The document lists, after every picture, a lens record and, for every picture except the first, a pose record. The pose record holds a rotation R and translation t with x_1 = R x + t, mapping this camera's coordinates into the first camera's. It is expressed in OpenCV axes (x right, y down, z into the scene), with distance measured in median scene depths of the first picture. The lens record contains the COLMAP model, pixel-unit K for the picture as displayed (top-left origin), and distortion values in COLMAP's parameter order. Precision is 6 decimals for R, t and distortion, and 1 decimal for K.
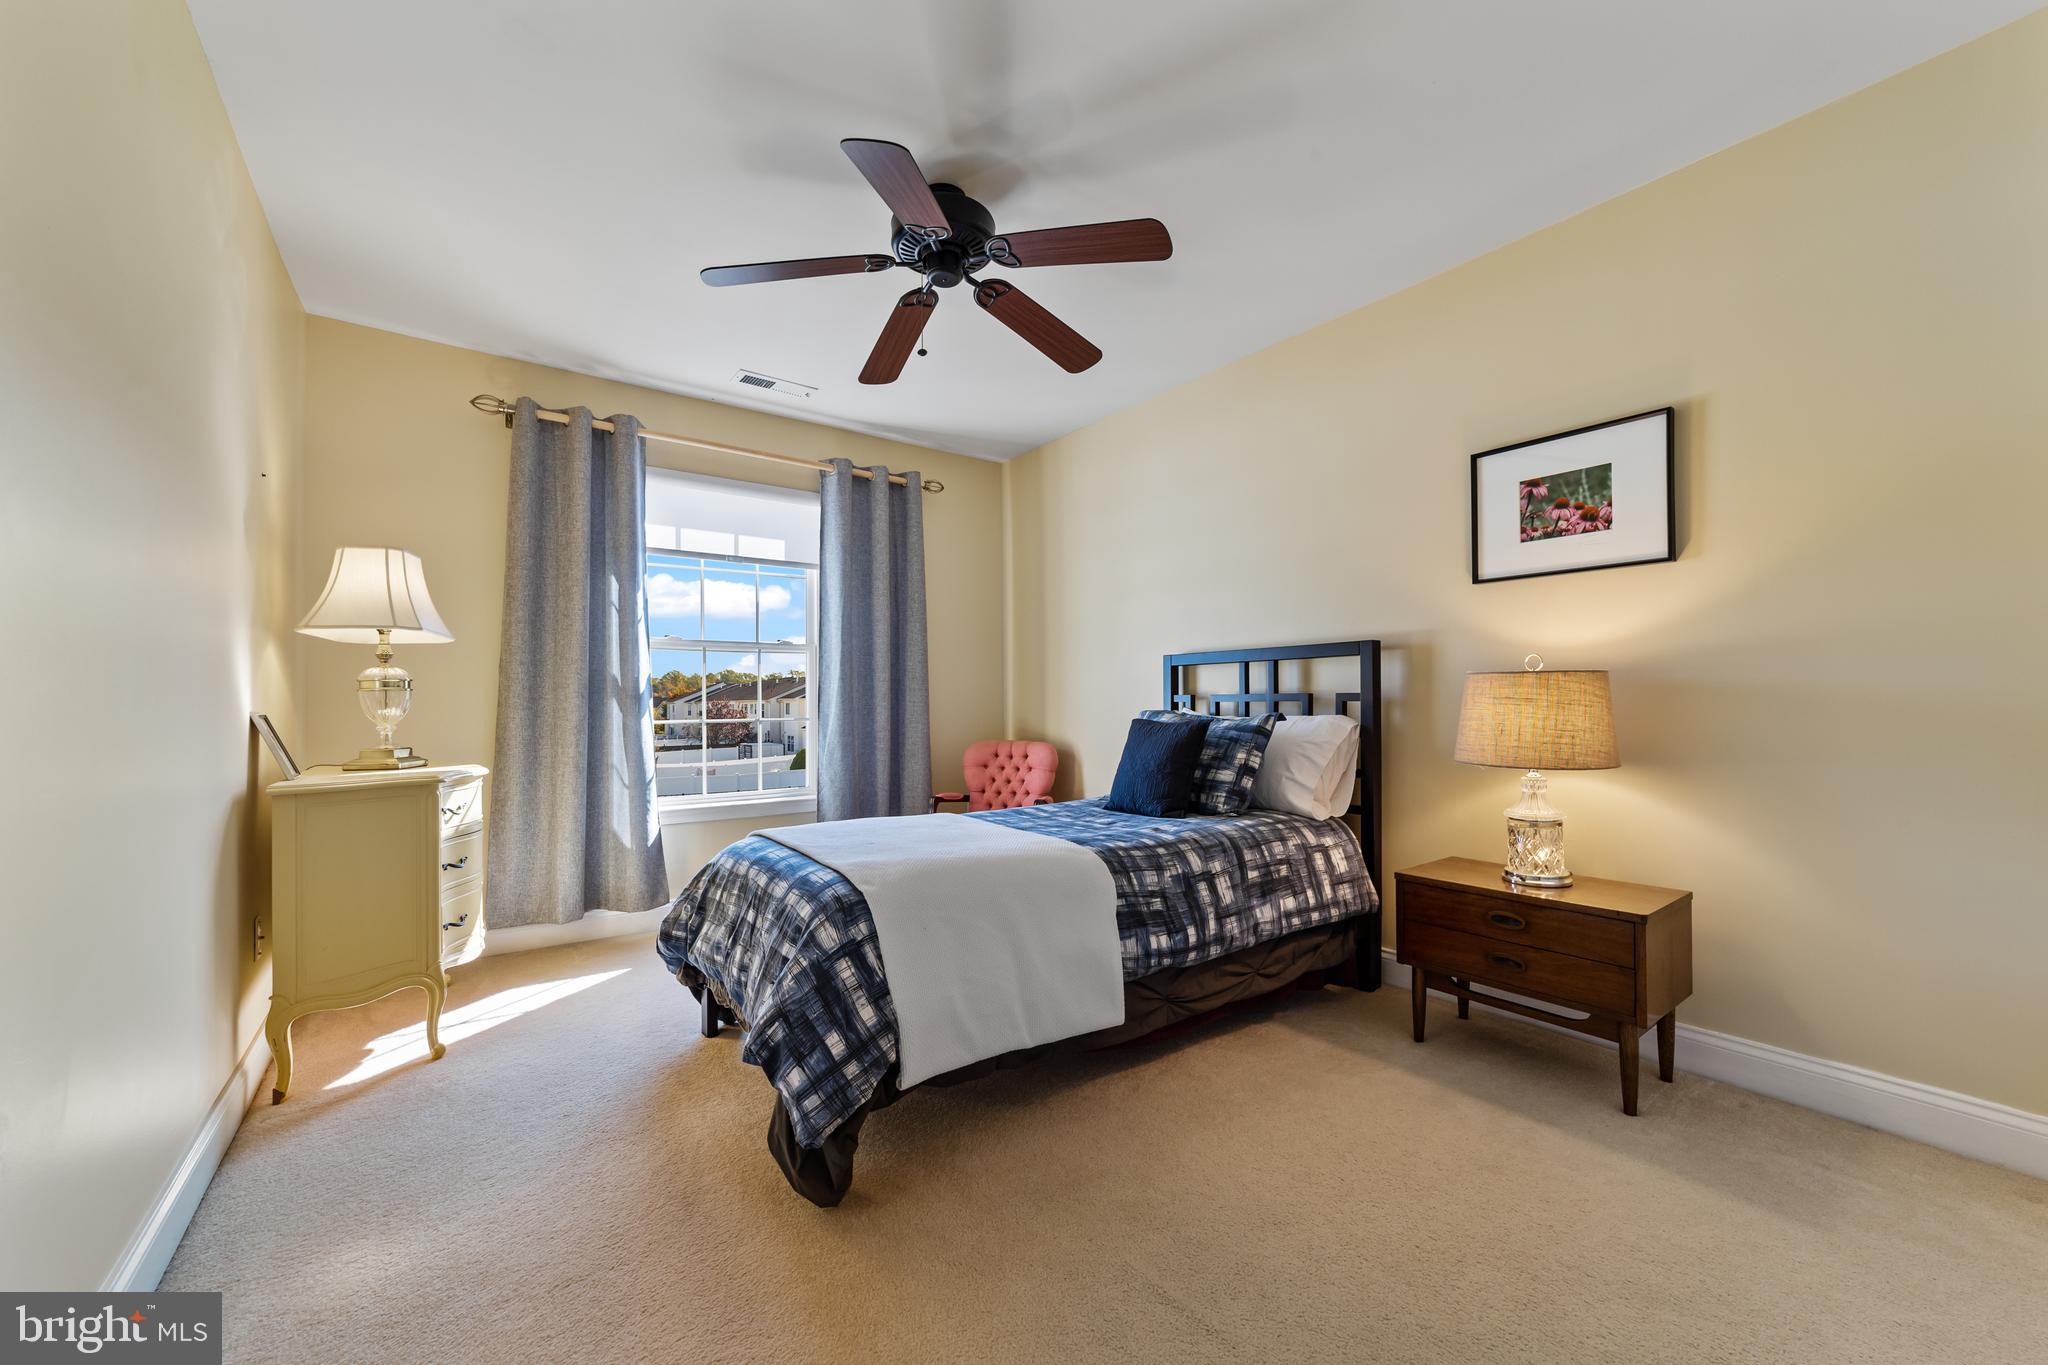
lens RADIAL K [[796.0, 0, 1019.7], [0, 796.0, 684.2], [0, 0, 1]] dist [-0.012701, 0.000743]
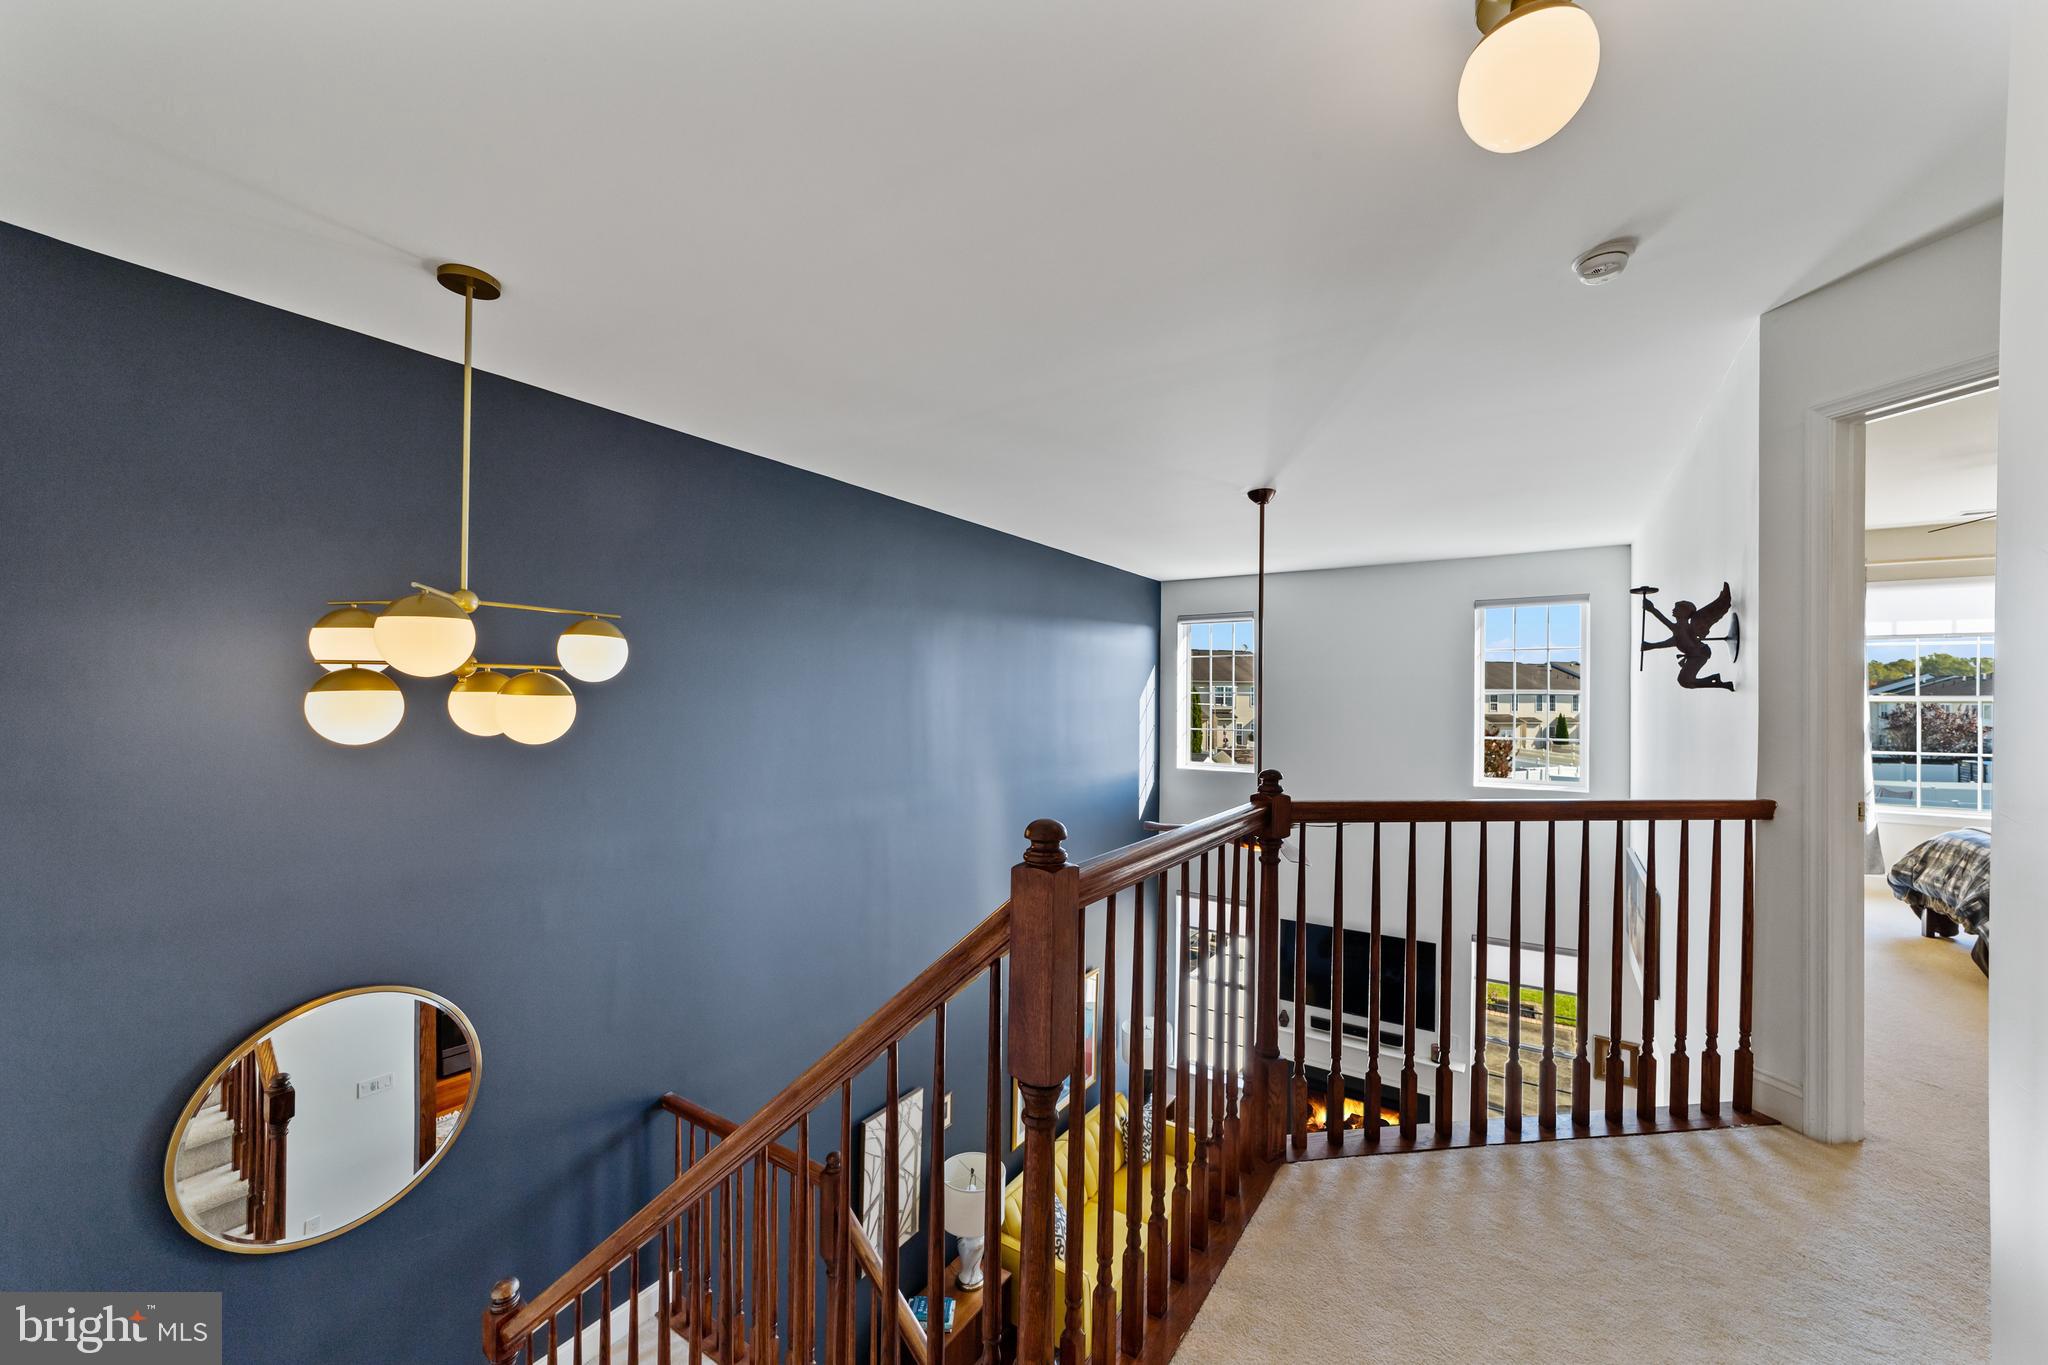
lens RADIAL K [[796.0, 0, 1021.8], [0, 796.0, 687.4], [0, 0, 1]] dist [-0.012701, 0.000743]
pose [[0.350098, 0.006991, -0.936687, 0.563615], [-0.004593, 0.999973, 0.005747, -0.116532], [0.936702, 0.002290, 0.350121, -1.595180]]
